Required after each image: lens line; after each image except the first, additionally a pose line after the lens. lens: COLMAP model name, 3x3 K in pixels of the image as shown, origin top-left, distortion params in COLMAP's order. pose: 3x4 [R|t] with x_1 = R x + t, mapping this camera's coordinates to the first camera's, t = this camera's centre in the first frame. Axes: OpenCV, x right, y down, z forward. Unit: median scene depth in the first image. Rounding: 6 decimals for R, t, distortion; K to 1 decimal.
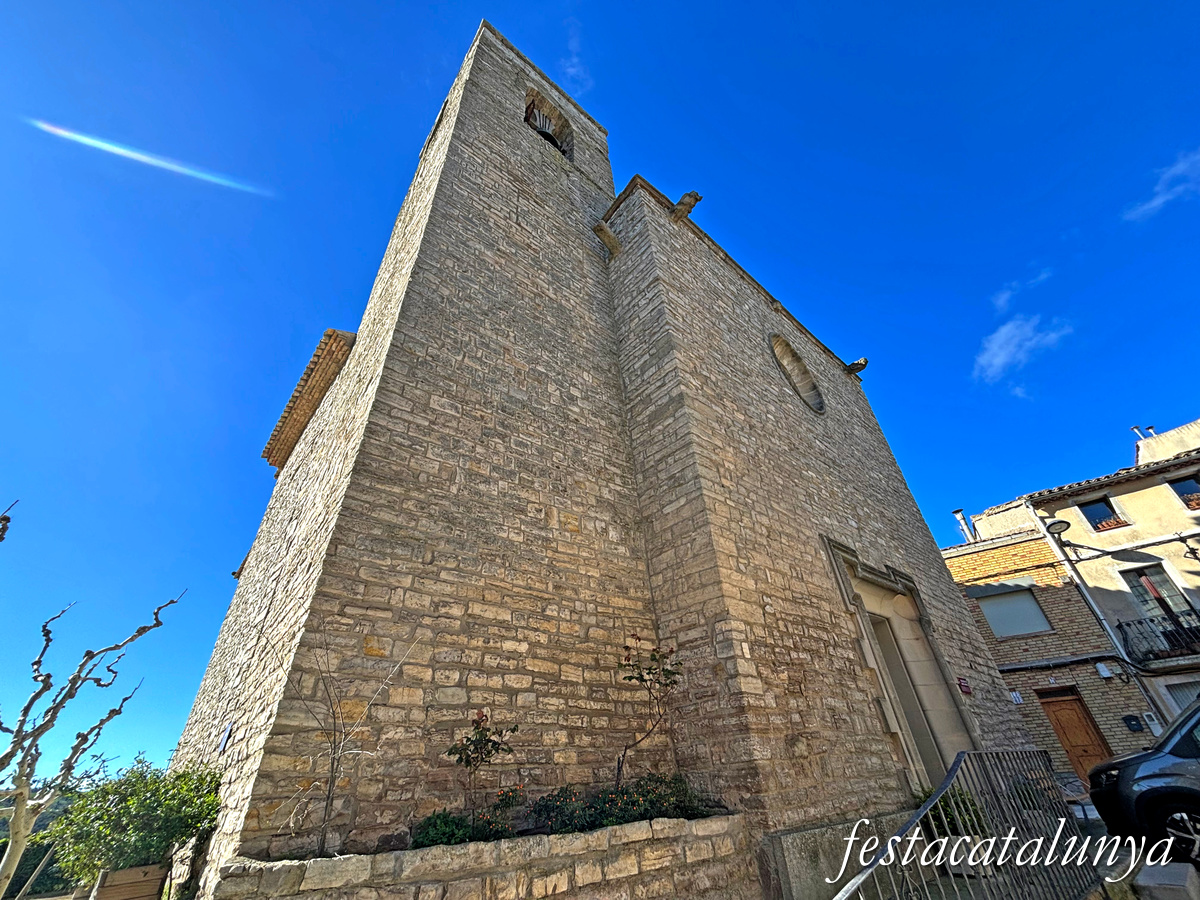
lens RADIAL K [[488.0, 0, 600.0], [0, 488.0, 450.0], [0, 0, 1]] dist [-0.001446, -0.000184]
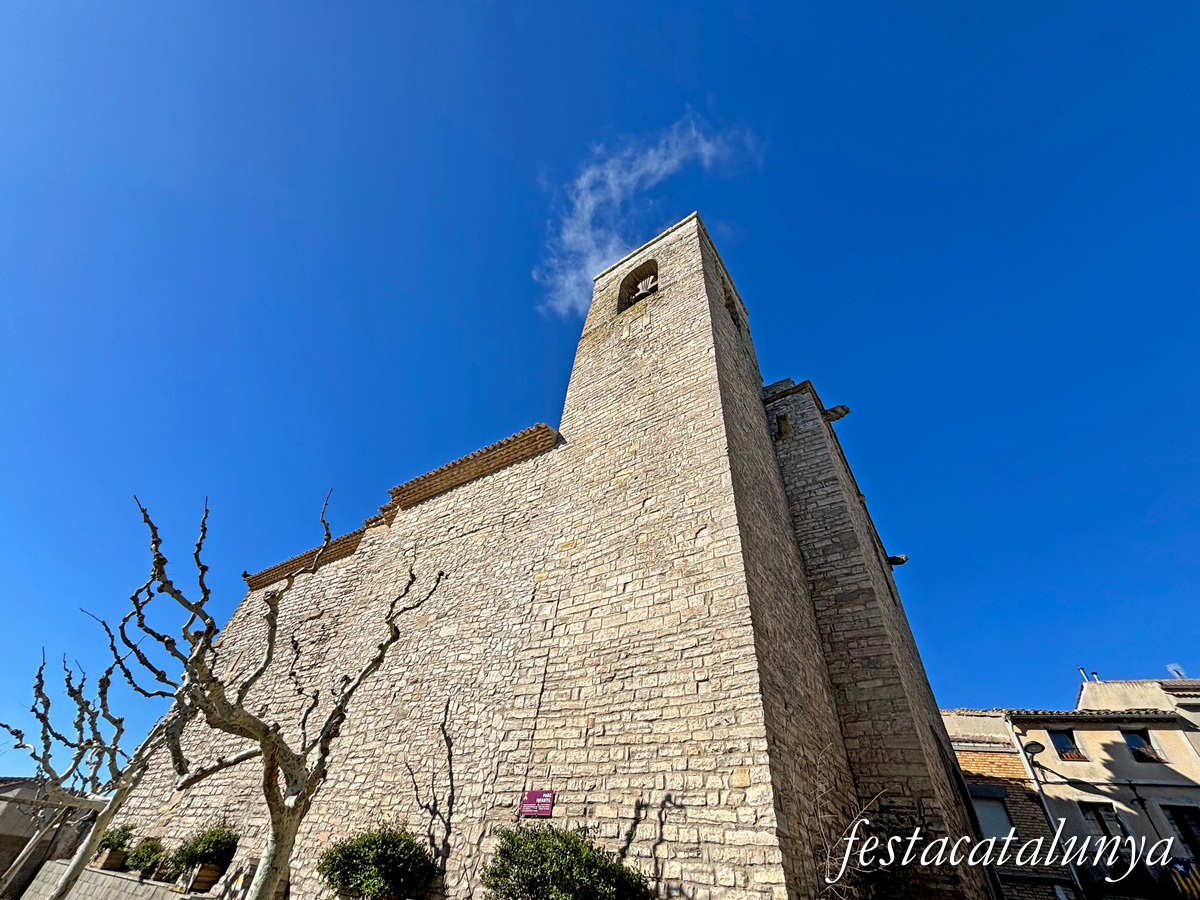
lens RADIAL K [[488.0, 0, 600.0], [0, 488.0, 450.0], [0, 0, 1]] dist [-0.001446, -0.000184]
pose [[0.950750, 0.299579, 0.079537, -0.341749], [-0.282928, 0.943585, -0.172043, -0.018061], [-0.126590, 0.141067, 0.981873, -0.102399]]
